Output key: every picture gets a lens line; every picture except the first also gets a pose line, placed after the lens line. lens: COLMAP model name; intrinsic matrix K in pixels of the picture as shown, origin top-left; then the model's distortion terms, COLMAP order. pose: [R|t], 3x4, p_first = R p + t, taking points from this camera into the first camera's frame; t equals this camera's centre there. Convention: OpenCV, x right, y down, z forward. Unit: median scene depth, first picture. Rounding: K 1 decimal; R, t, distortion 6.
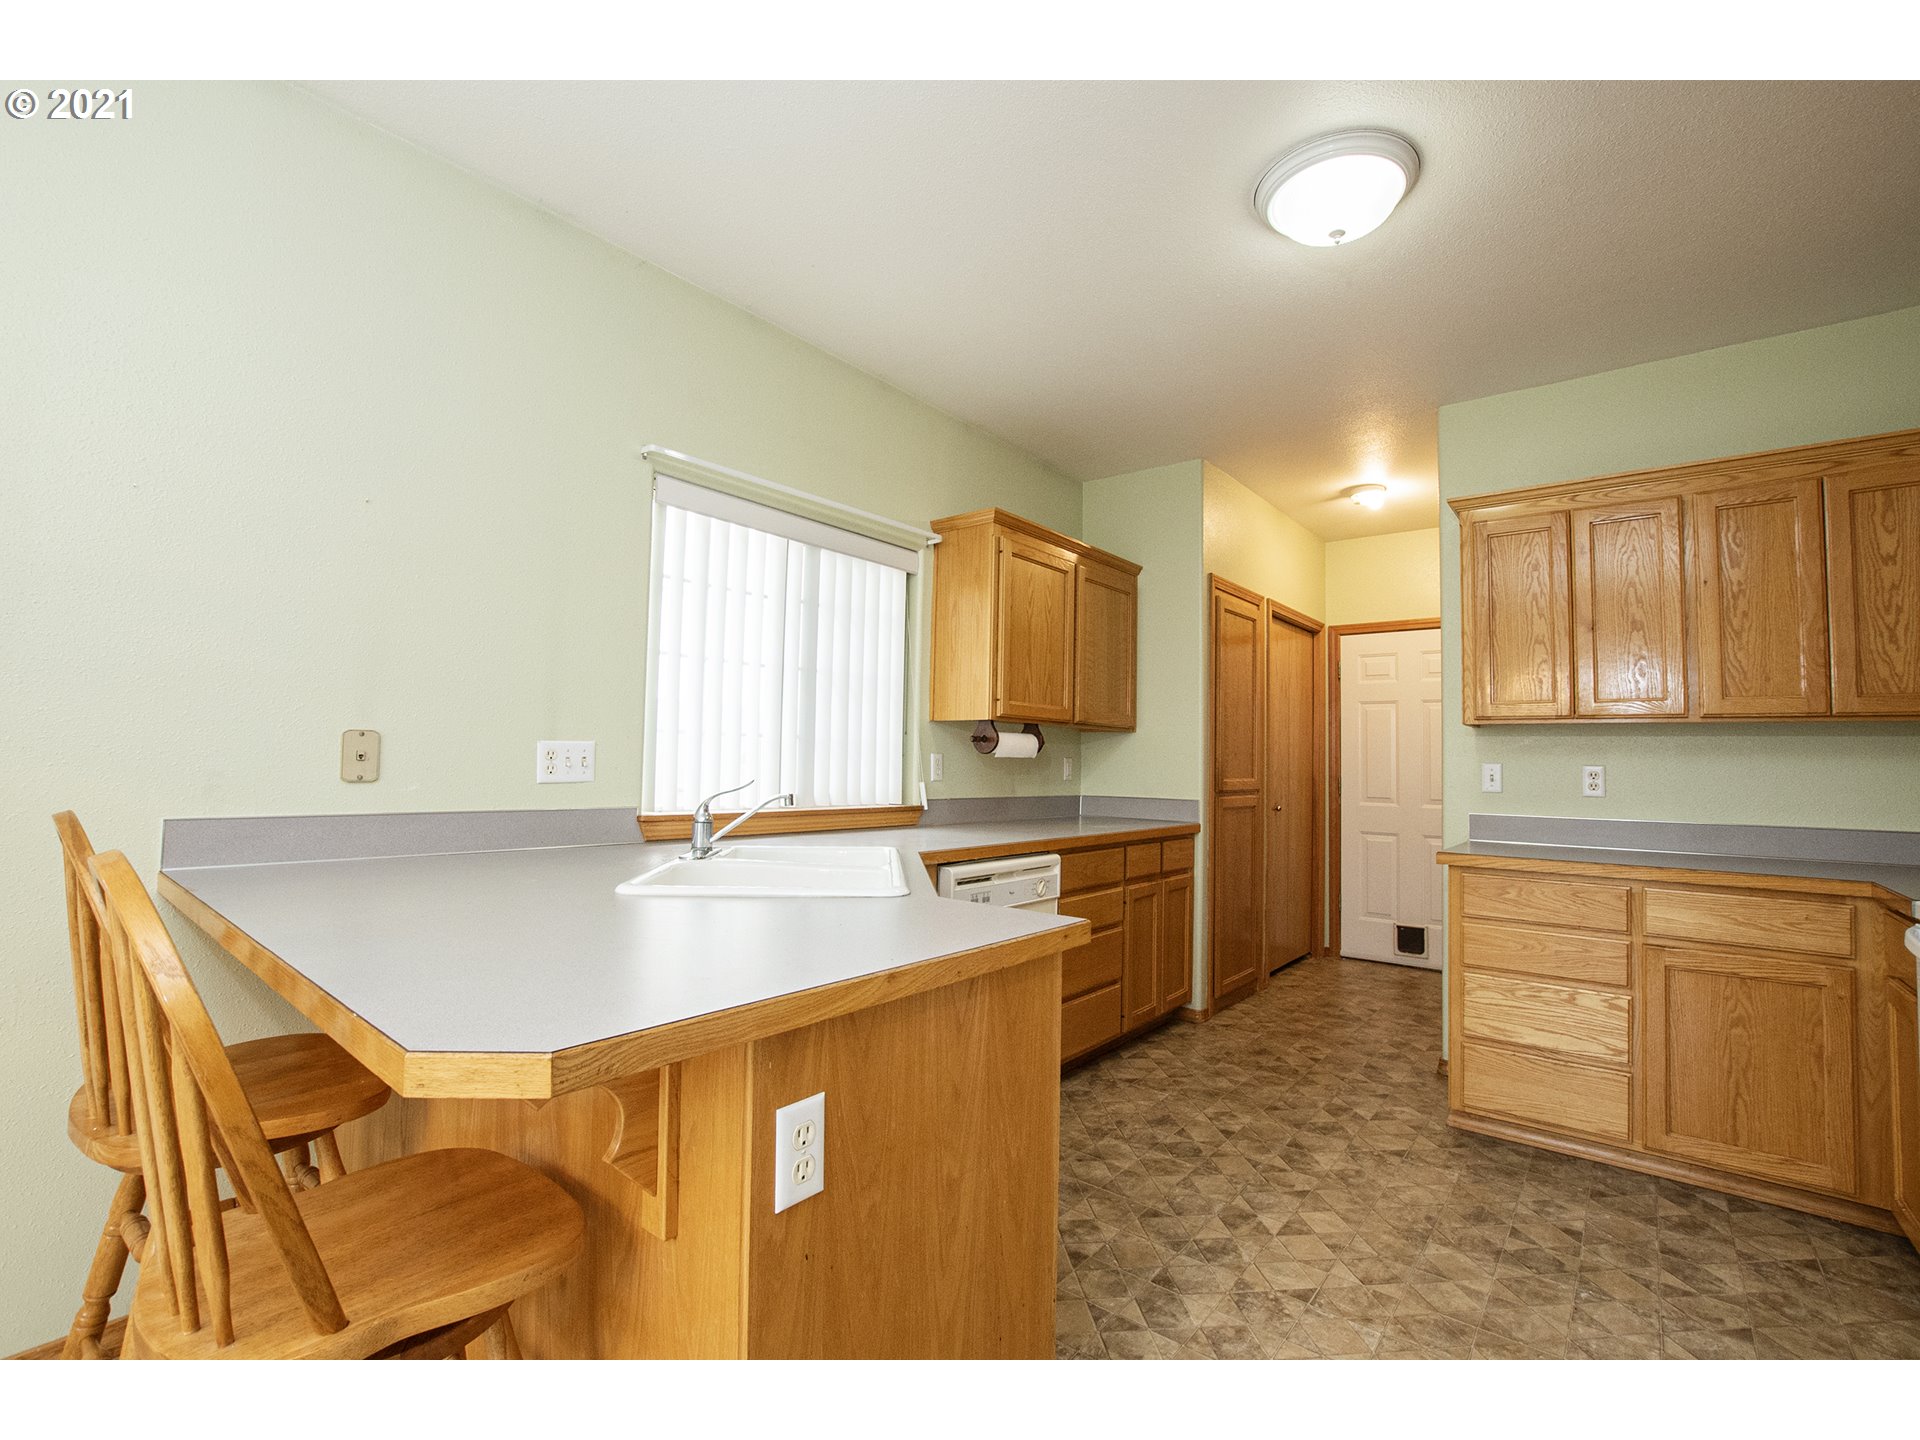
lens RADIAL K [[847.7, 0, 969.4], [0, 847.7, 712.2], [0, 0, 1]] dist [-0.031458, 0.001492]
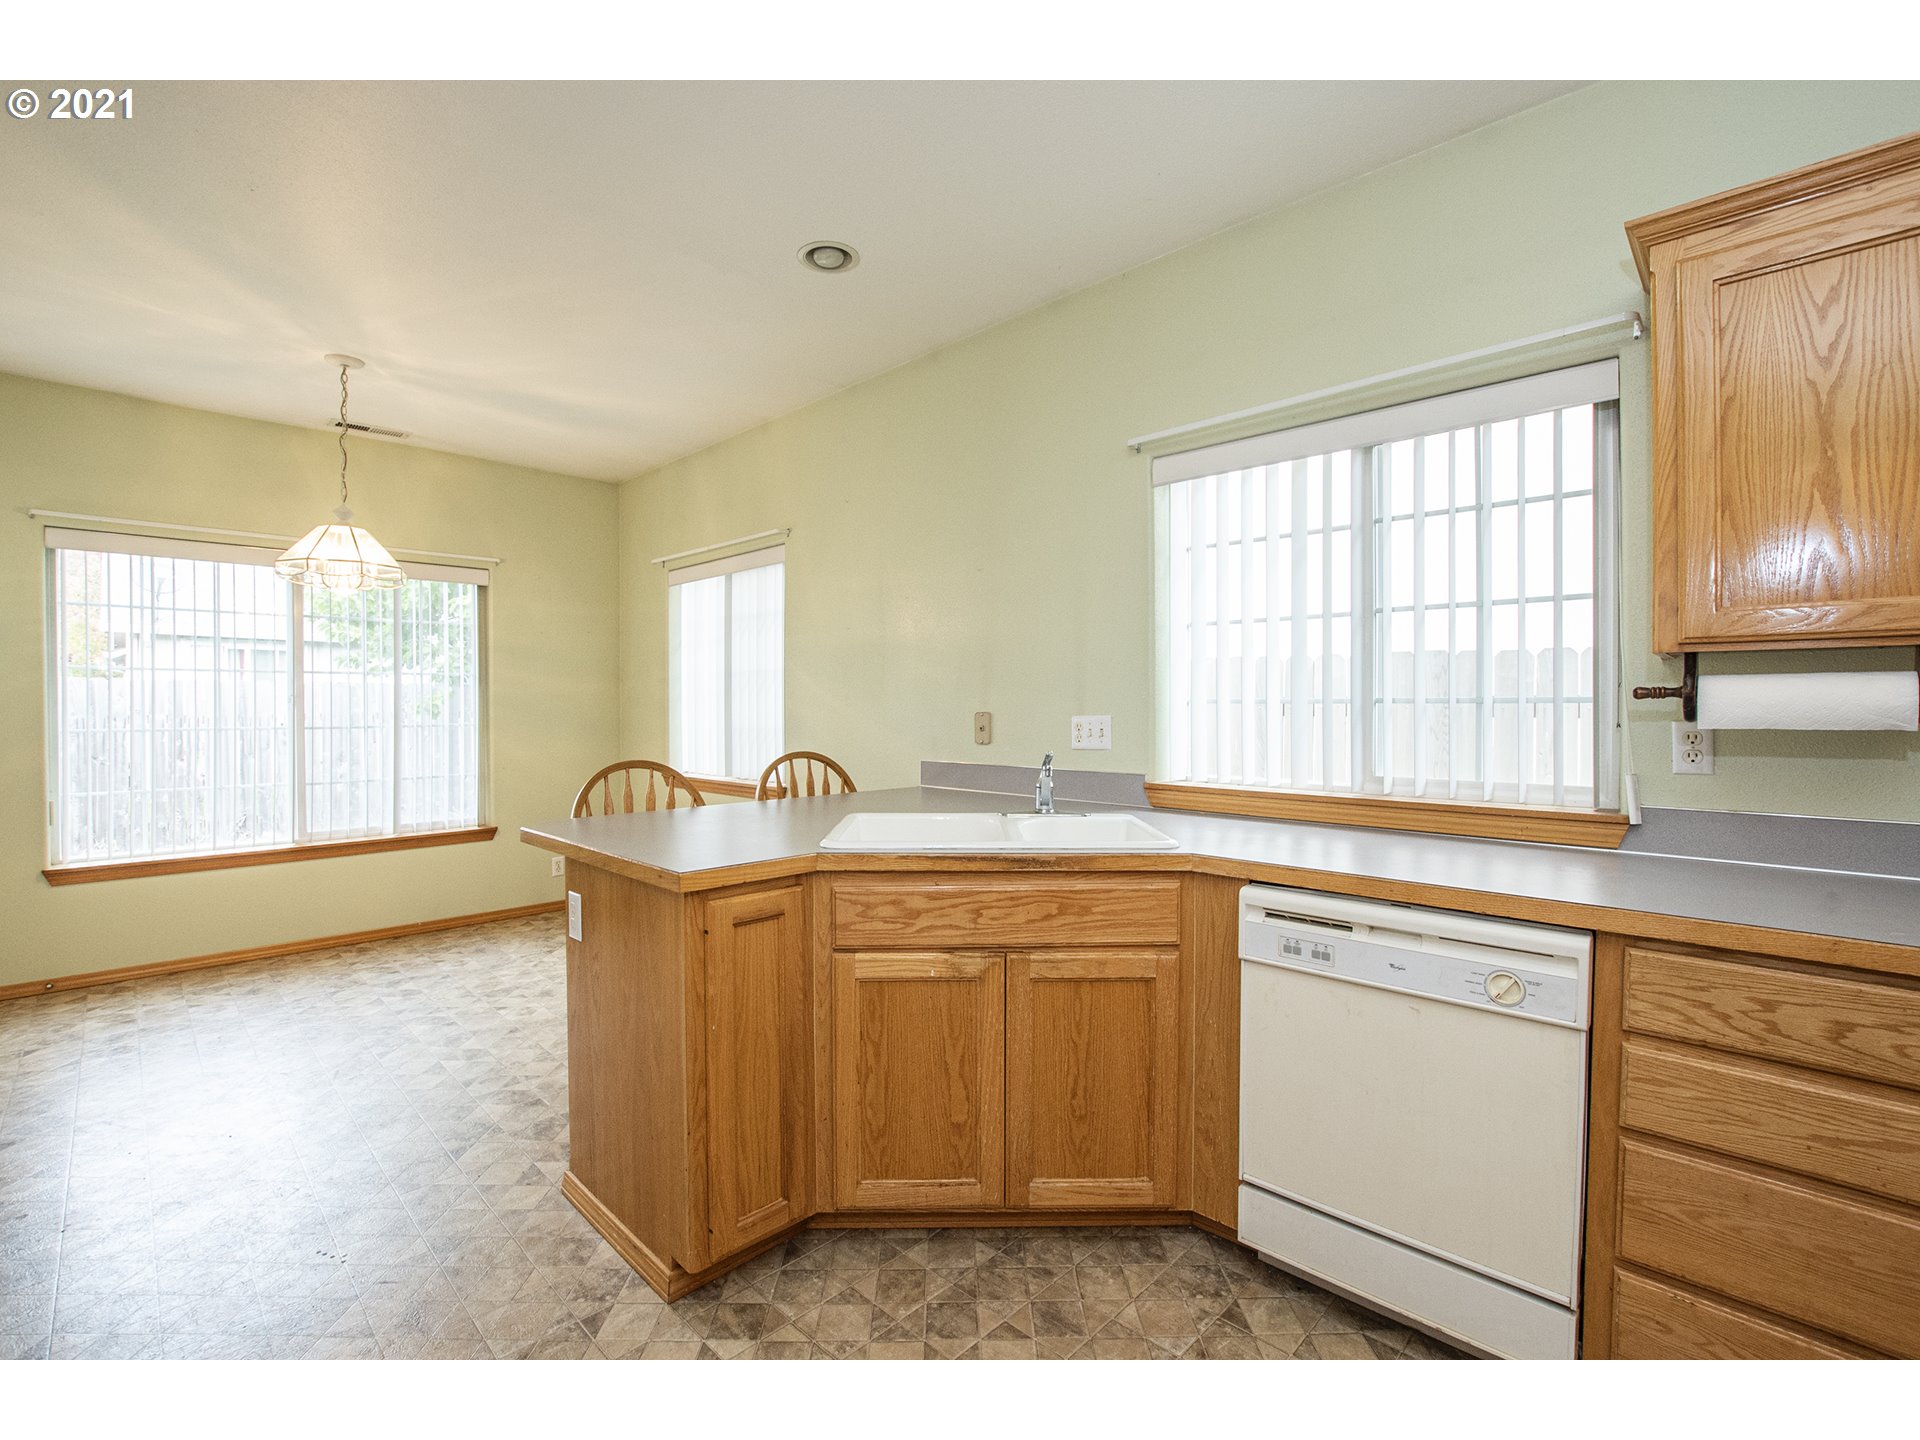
lens RADIAL K [[847.7, 0, 950.9], [0, 847.7, 718.5], [0, 0, 1]] dist [-0.031458, 0.001492]
pose [[-0.087194, -0.010607, -0.996135, 0.753850], [0.050496, 0.998611, -0.015054, 0.045734], [0.994911, -0.051614, -0.086538, 0.886542]]
